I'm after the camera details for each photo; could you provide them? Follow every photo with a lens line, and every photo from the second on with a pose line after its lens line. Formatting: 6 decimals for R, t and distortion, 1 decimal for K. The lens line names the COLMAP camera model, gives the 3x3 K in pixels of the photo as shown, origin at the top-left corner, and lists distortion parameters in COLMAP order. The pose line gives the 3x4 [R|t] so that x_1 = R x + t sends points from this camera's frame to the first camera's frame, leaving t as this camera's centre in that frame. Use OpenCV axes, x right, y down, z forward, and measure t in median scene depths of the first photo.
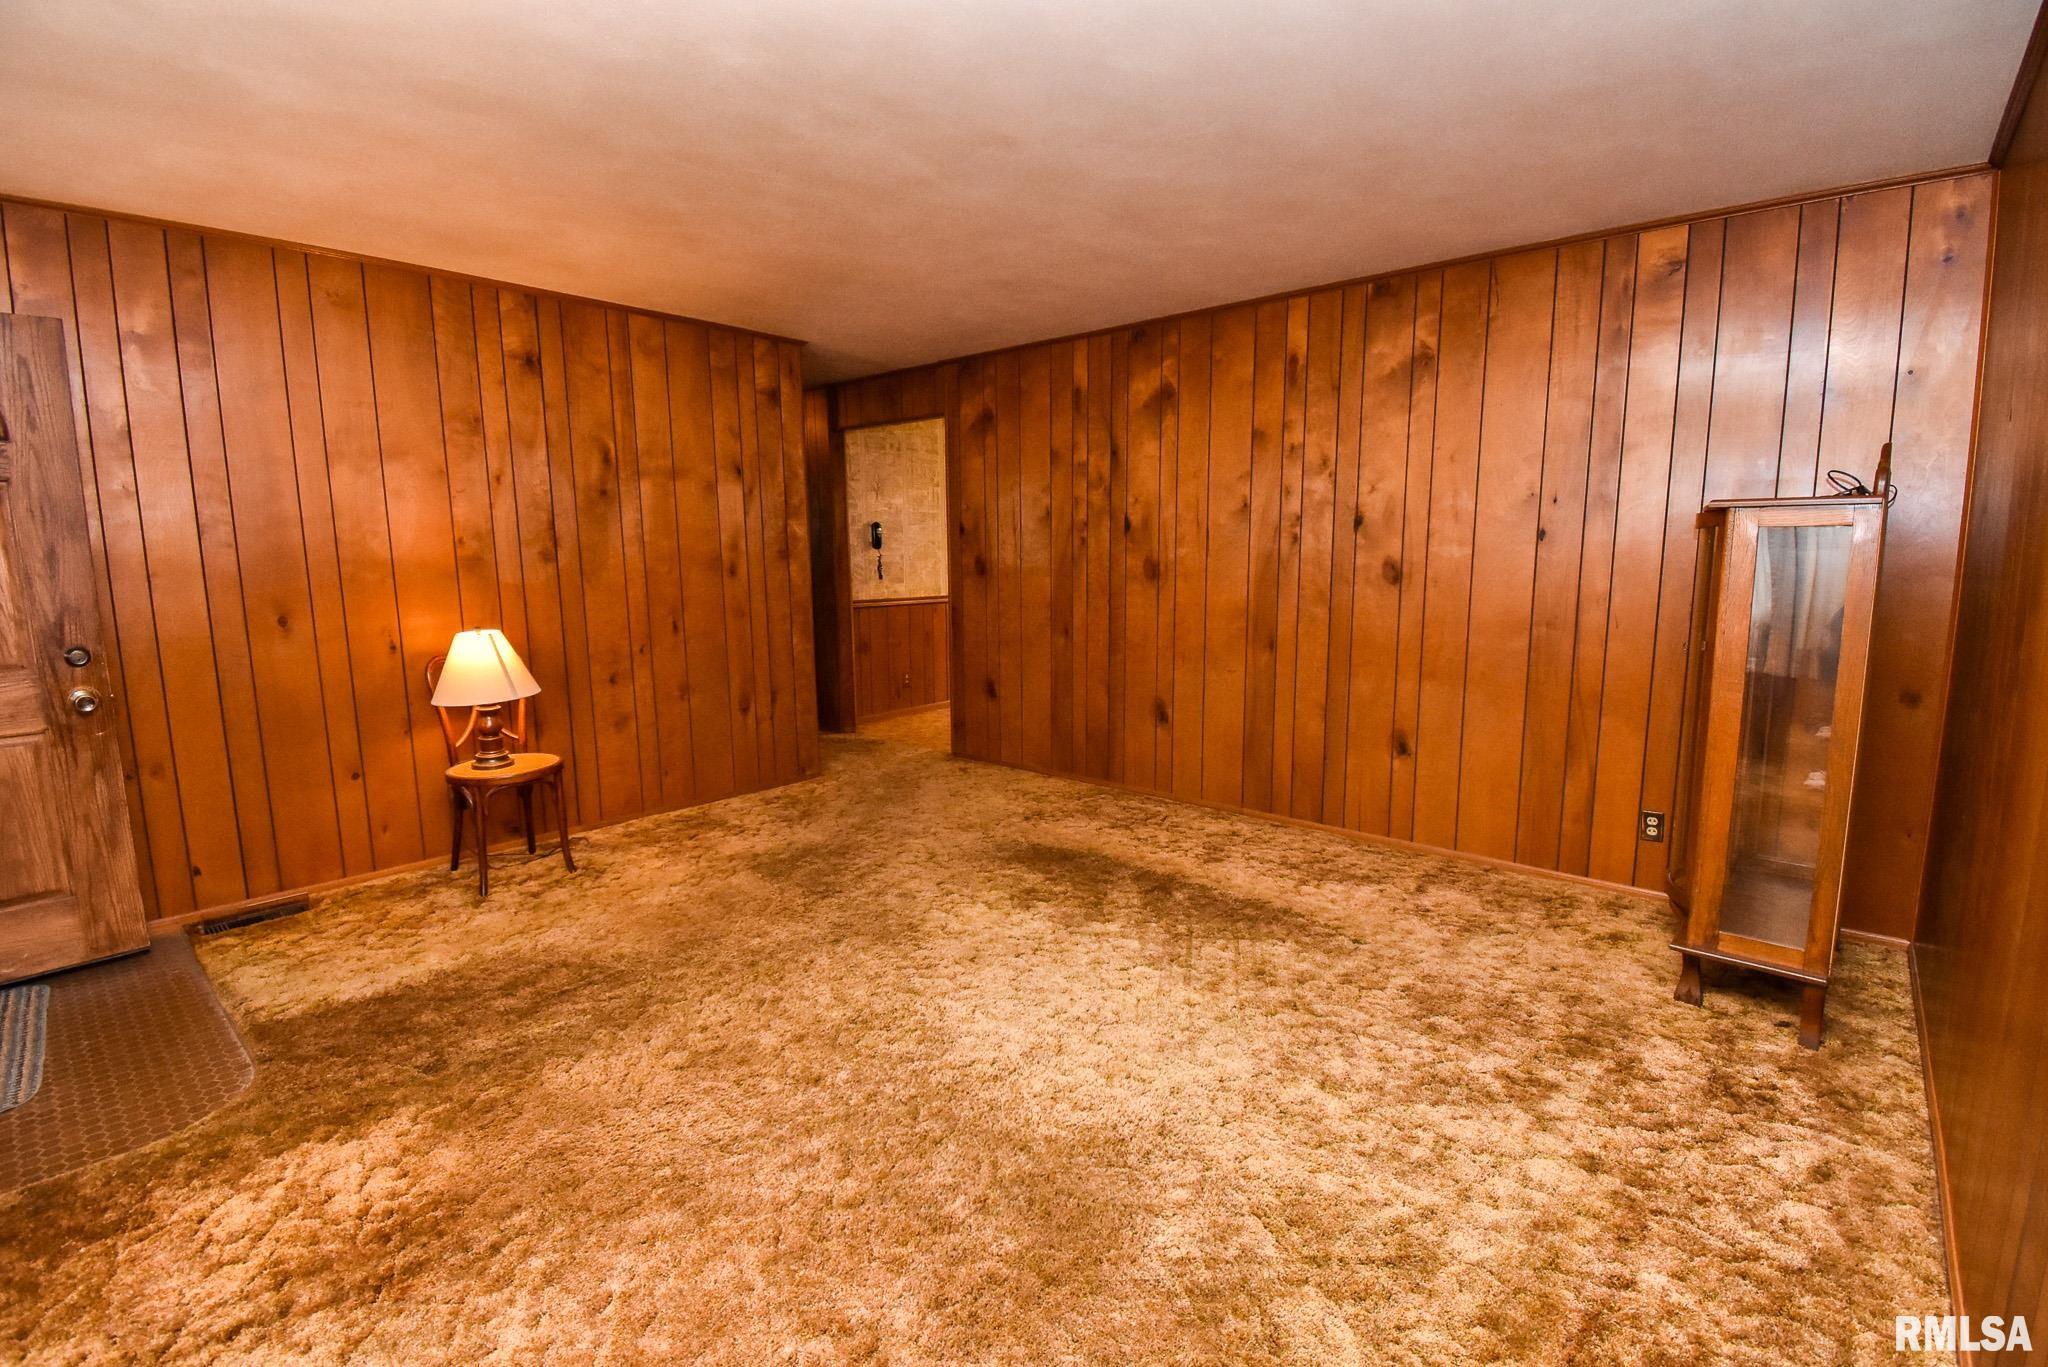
lens RADIAL K [[942.2, 0, 1021.8], [0, 942.2, 680.9], [0, 0, 1]] dist [0.021890, -0.027700]
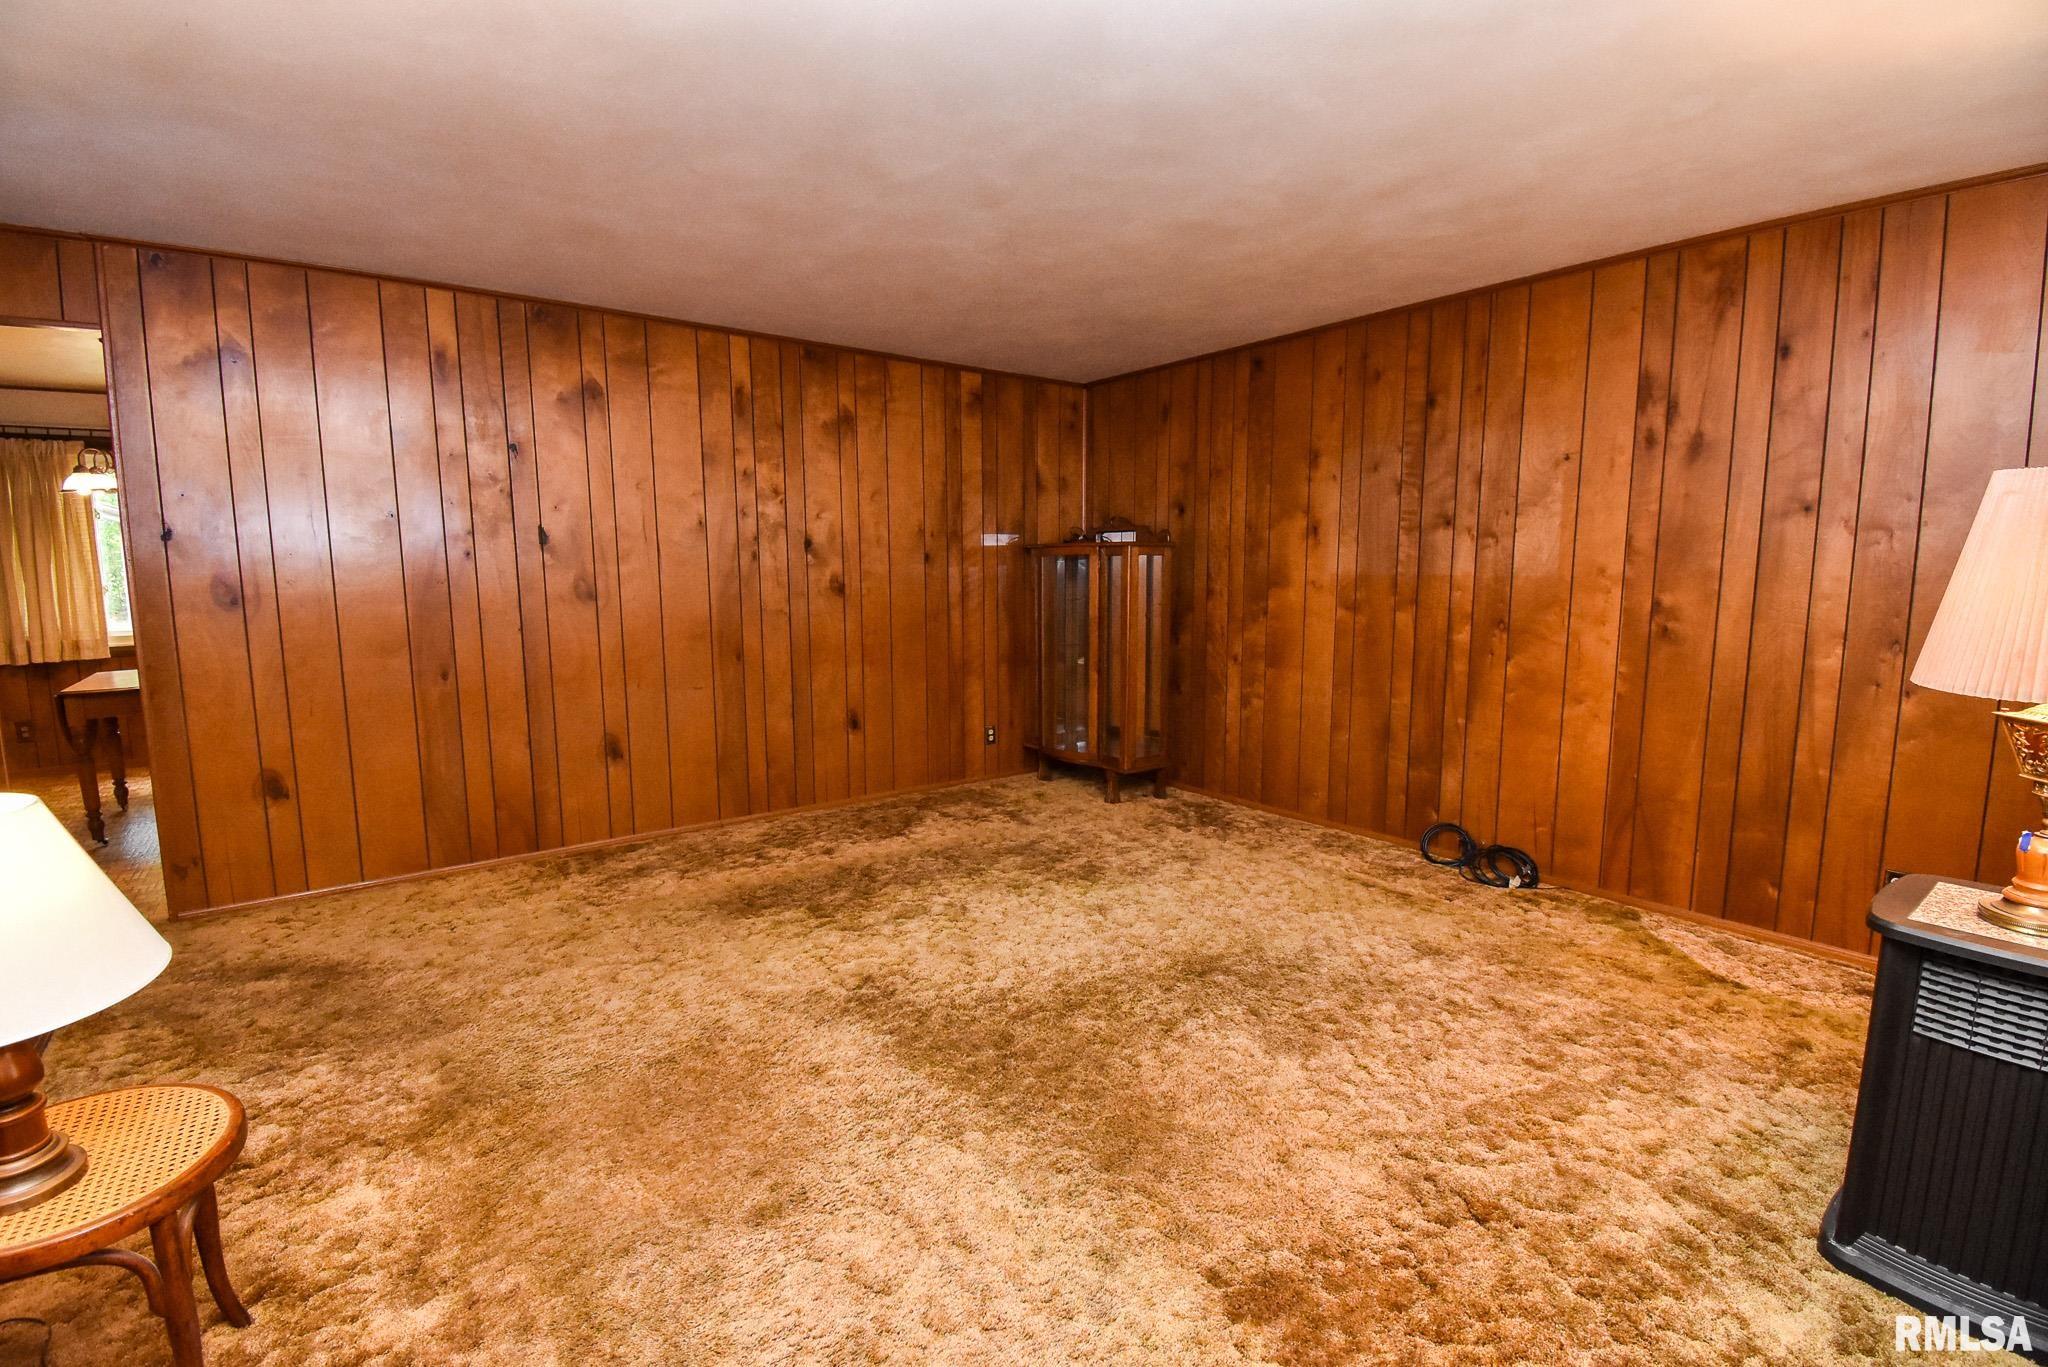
lens RADIAL K [[892.7, 0, 1035.4], [0, 892.7, 679.5], [0, 0, 1]] dist [0.000945, -0.022059]
pose [[0.171176, -0.113729, 0.978654, -0.926871], [0.140790, 0.985945, 0.089951, -0.078446], [-0.975129, 0.122387, 0.184782, 0.695795]]
